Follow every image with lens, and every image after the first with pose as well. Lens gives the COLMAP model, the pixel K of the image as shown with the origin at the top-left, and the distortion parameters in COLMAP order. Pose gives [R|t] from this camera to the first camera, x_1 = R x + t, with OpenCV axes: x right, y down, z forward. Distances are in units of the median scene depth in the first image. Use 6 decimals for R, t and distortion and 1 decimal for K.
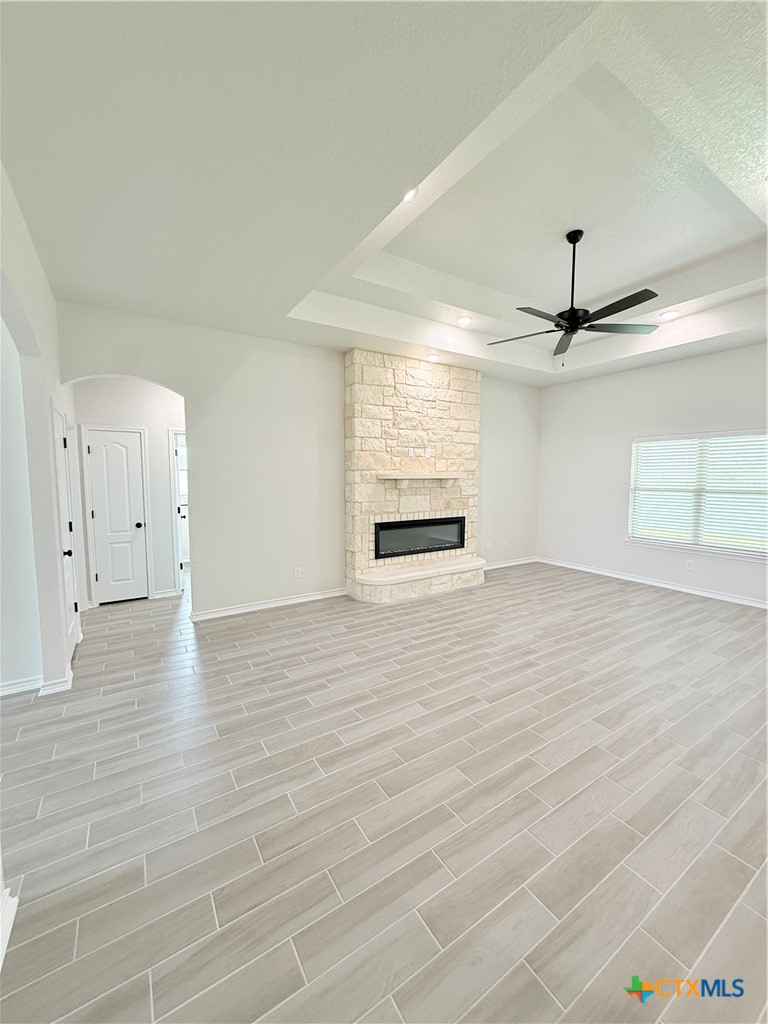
lens RADIAL K [[410.7, 0, 389.3], [0, 410.7, 508.9], [0, 0, 1]] dist [-0.001949, -0.000223]
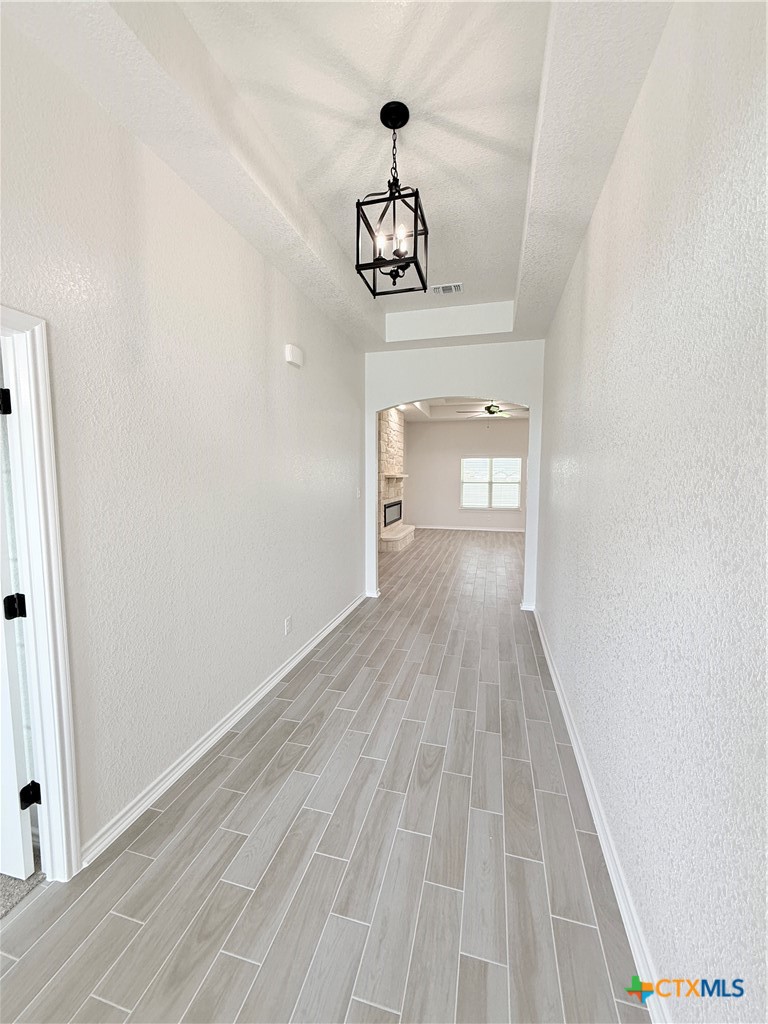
lens RADIAL K [[410.7, 0, 389.3], [0, 410.7, 508.9], [0, 0, 1]] dist [-0.001949, -0.000223]
pose [[0.723742, -0.054784, 0.687893, -1.089310], [0.058317, 0.998133, 0.018136, 0.023269], [-0.687602, 0.026990, 0.725586, -0.178515]]
